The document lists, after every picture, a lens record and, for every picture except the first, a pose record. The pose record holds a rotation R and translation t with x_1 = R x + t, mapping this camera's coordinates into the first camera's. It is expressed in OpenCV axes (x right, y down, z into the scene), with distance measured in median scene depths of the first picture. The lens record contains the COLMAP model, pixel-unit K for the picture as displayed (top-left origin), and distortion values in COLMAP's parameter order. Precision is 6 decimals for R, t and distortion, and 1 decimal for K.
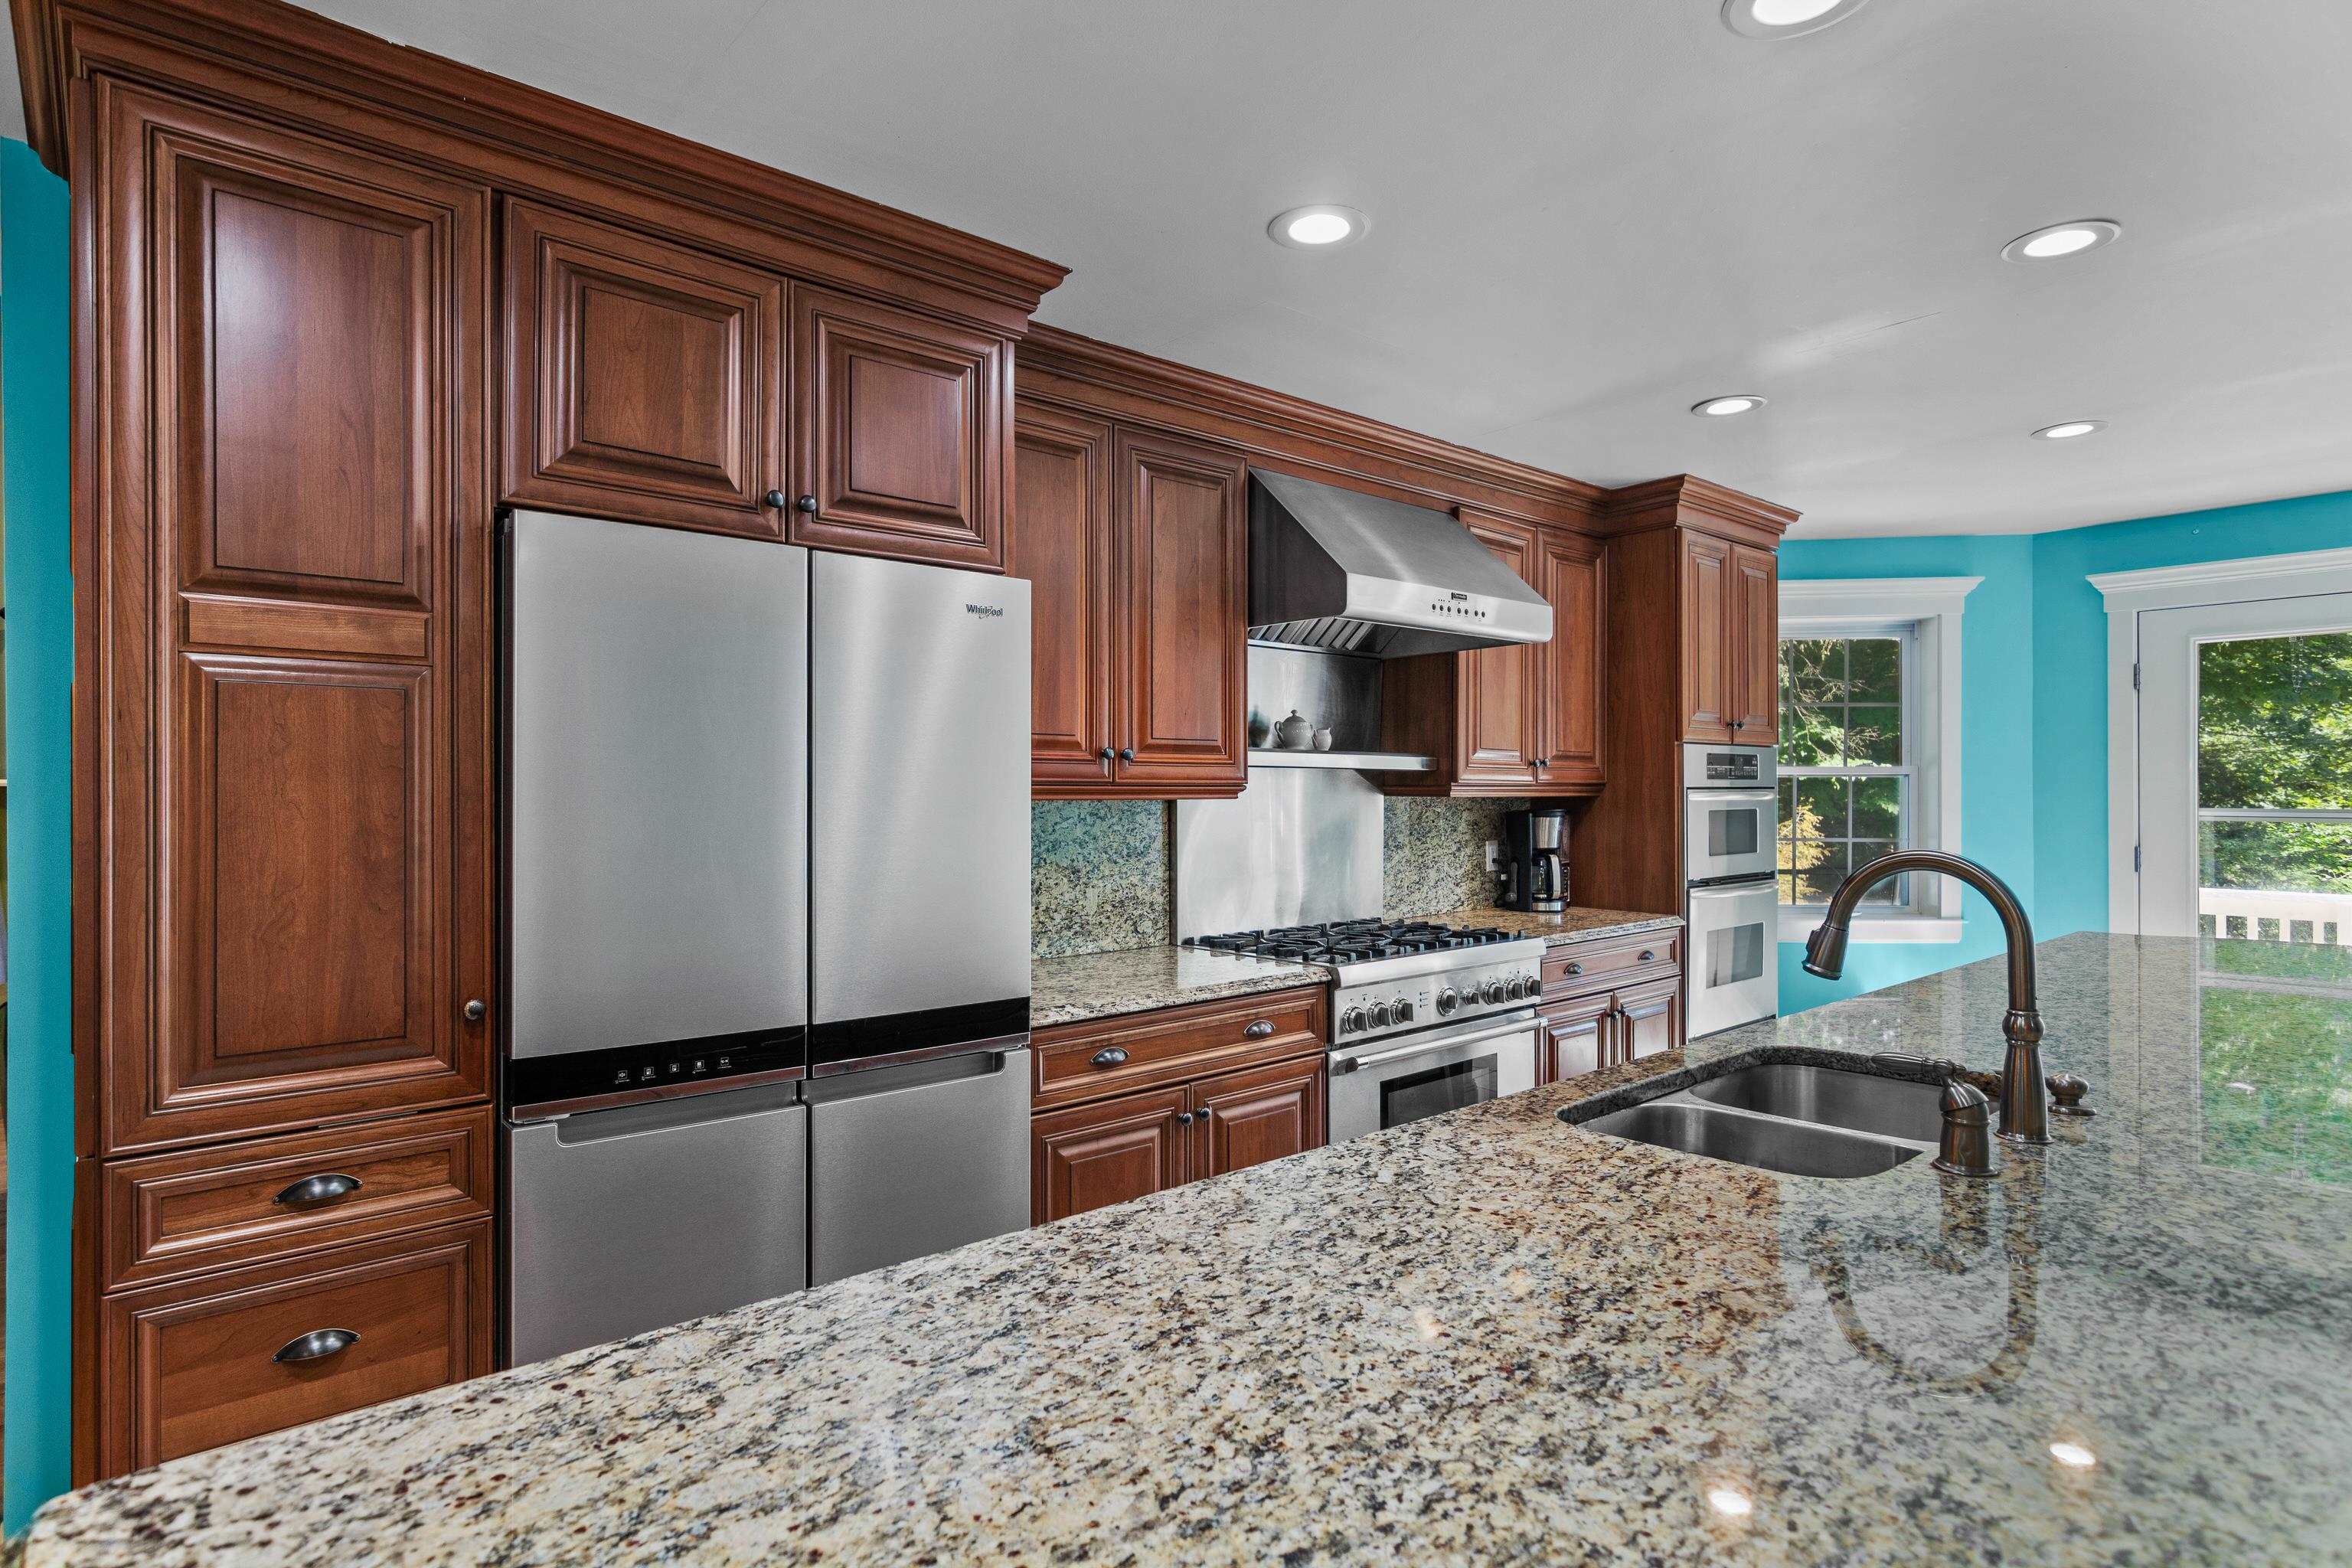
lens RADIAL K [[1216.4, 0, 1136.6], [0, 1216.4, 790.1], [0, 0, 1]] dist [-0.004507, -0.000451]
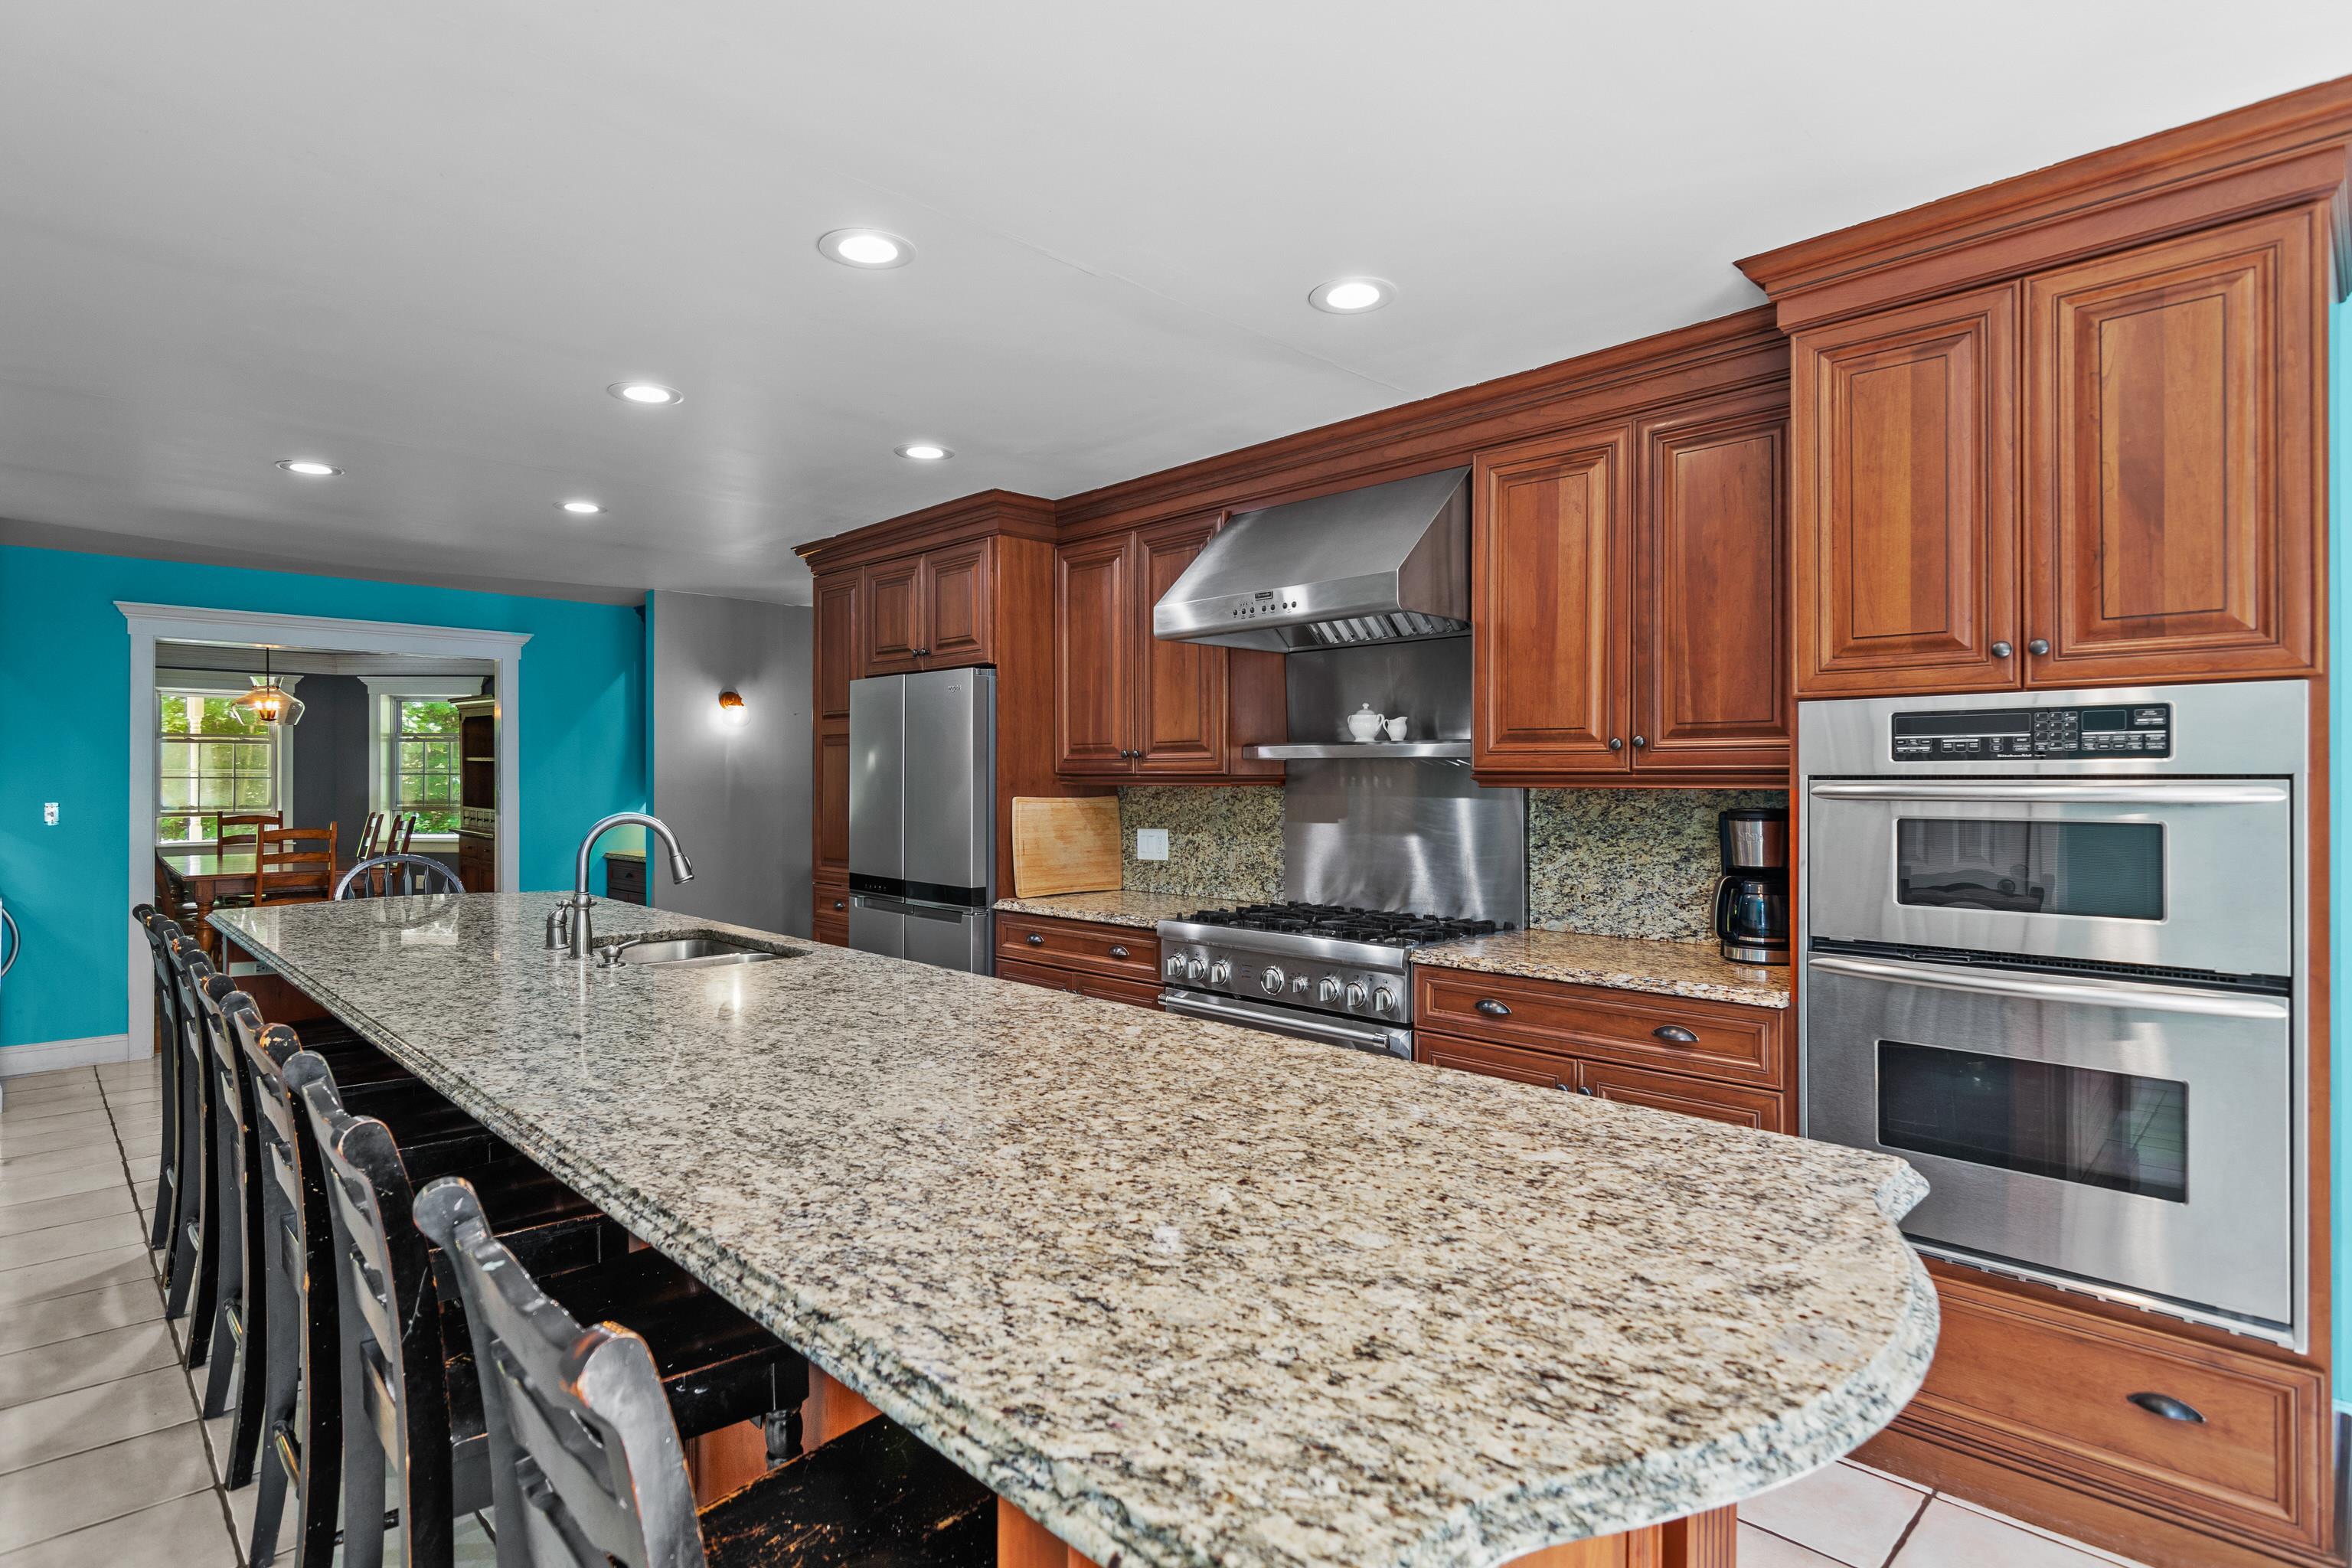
lens RADIAL K [[1216.4, 0, 1174.1], [0, 1216.4, 774.1], [0, 0, 1]] dist [-0.004507, -0.000451]
pose [[0.068000, 0.002141, -0.997683, 1.558957], [0.006457, 0.999976, 0.002586, -0.010389], [0.997664, -0.006618, 0.067985, 1.019727]]
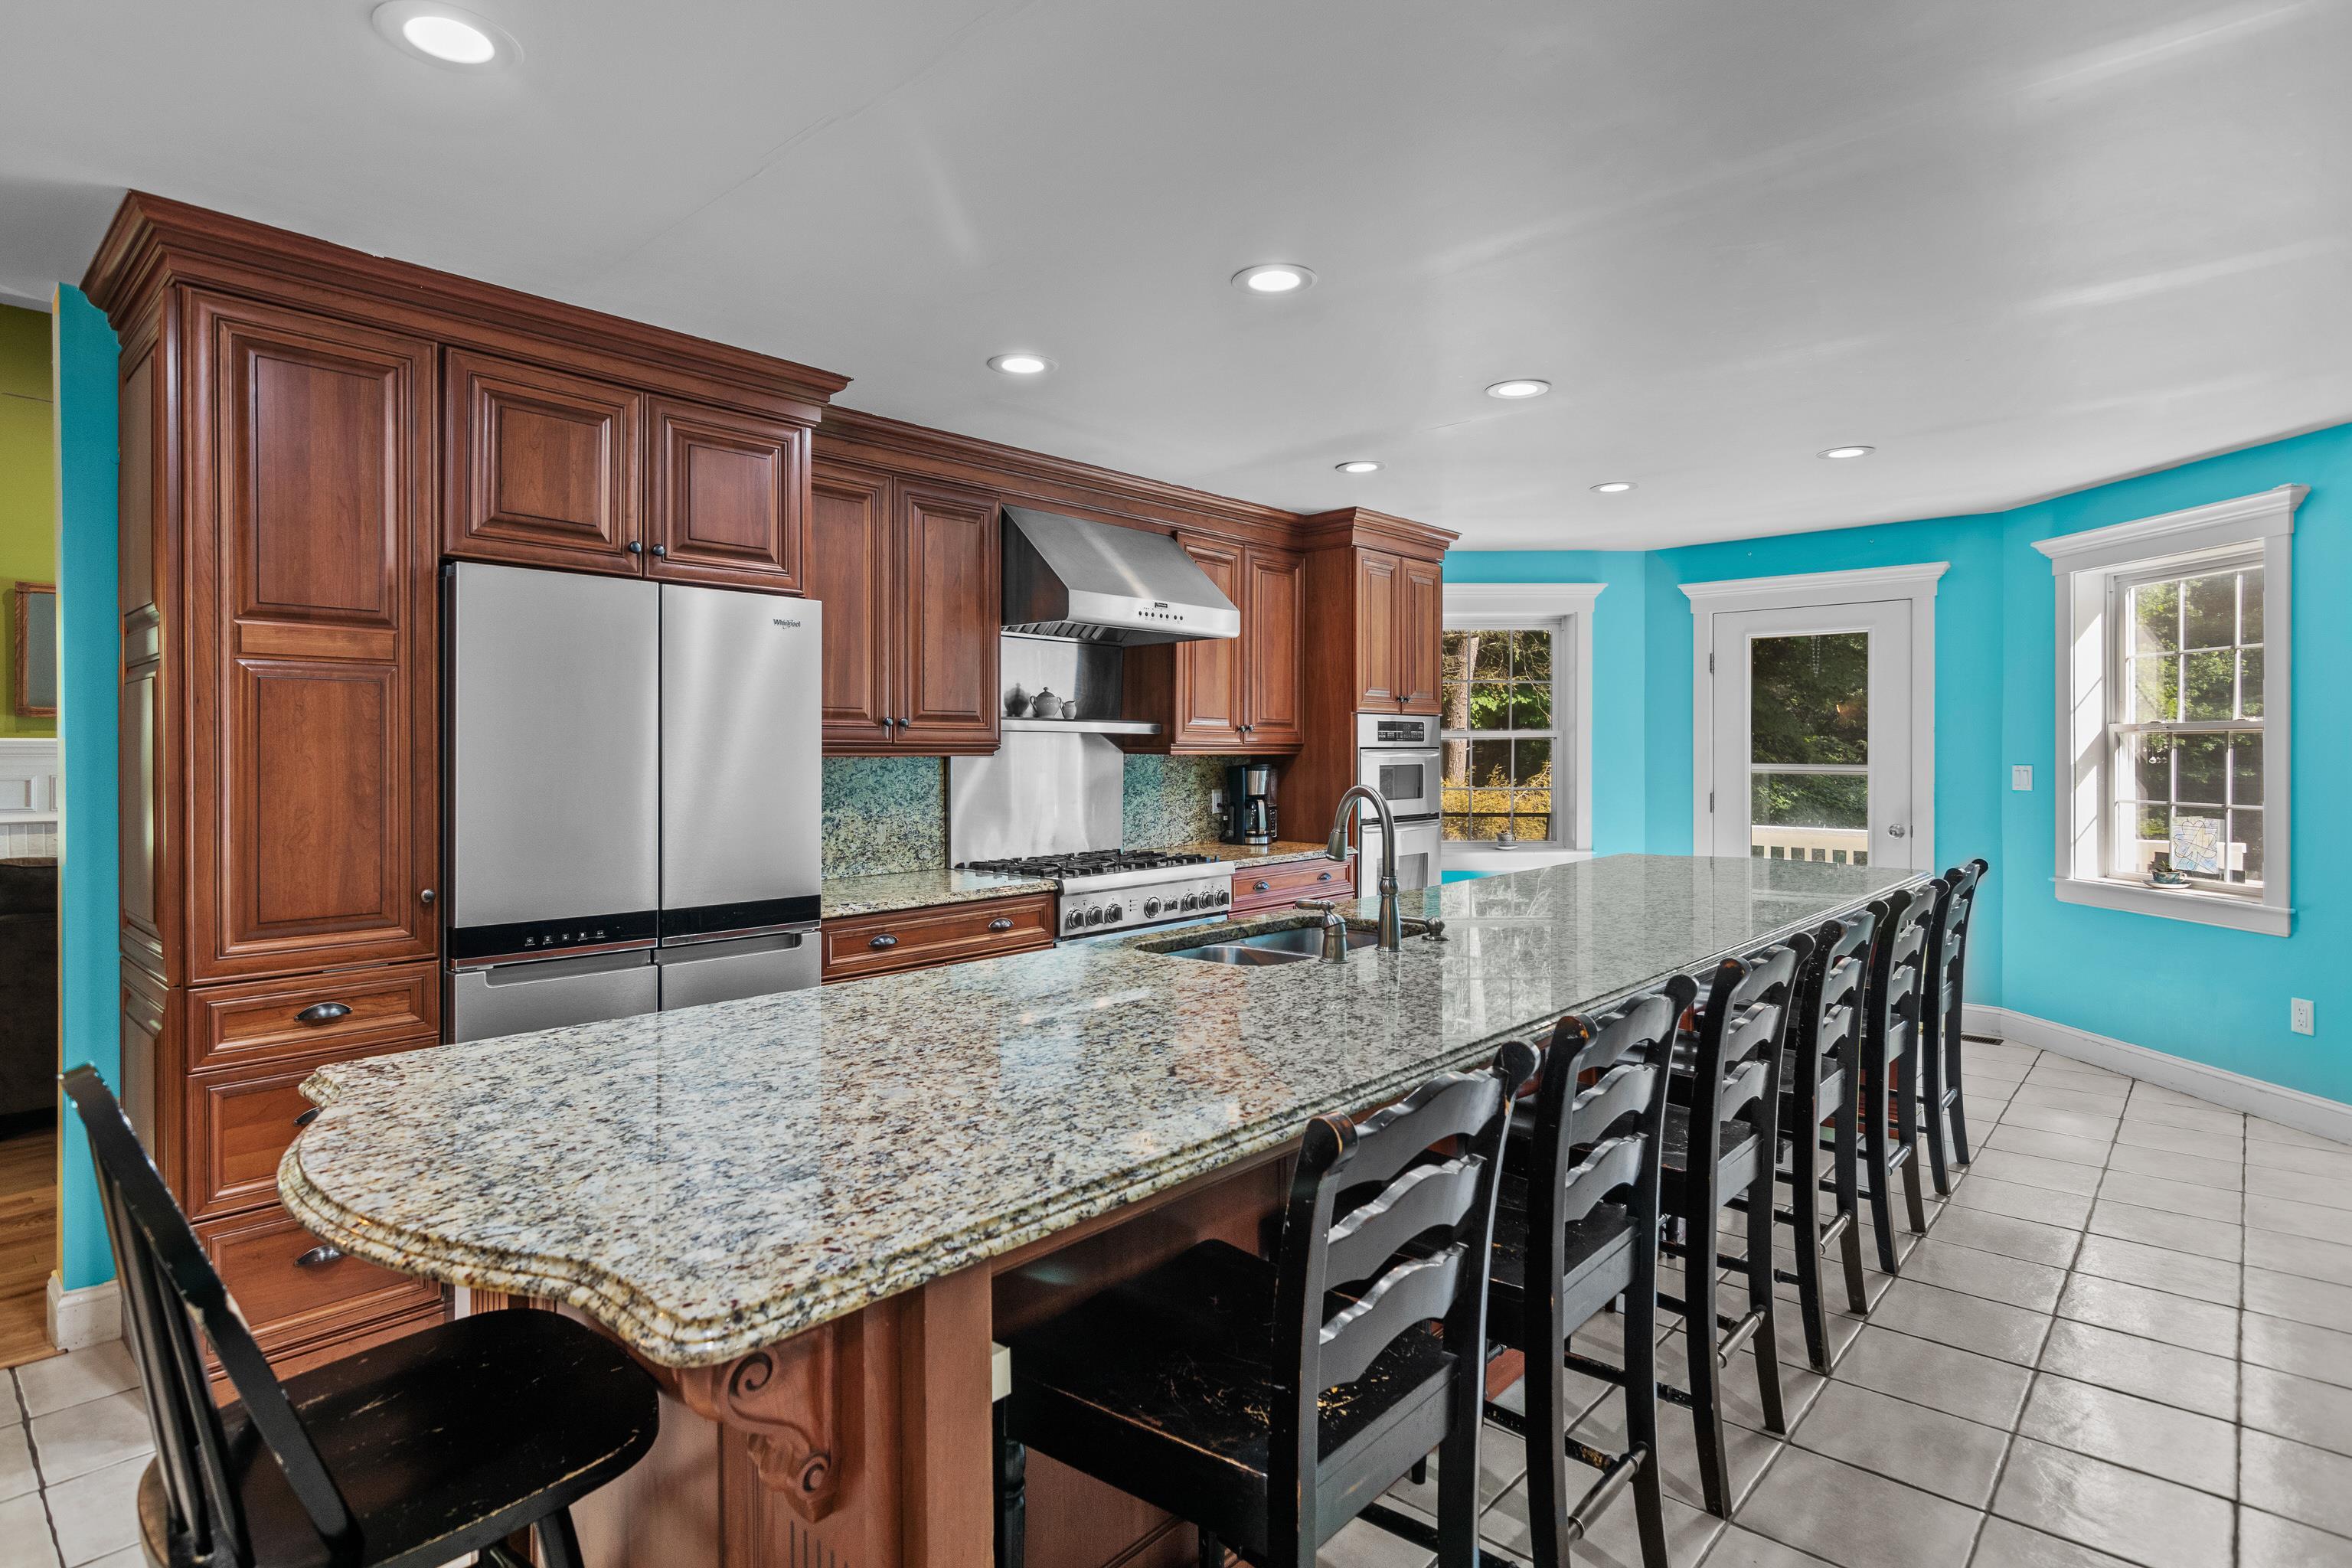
lens RADIAL K [[1216.4, 0, 1150.7], [0, 1216.4, 752.2], [0, 0, 1]] dist [-0.004507, -0.000451]
pose [[0.990911, 0.001287, 0.134512, 0.088436], [-0.001752, 0.999993, 0.003342, -0.001601], [-0.134507, -0.003547, 0.990906, -0.392645]]
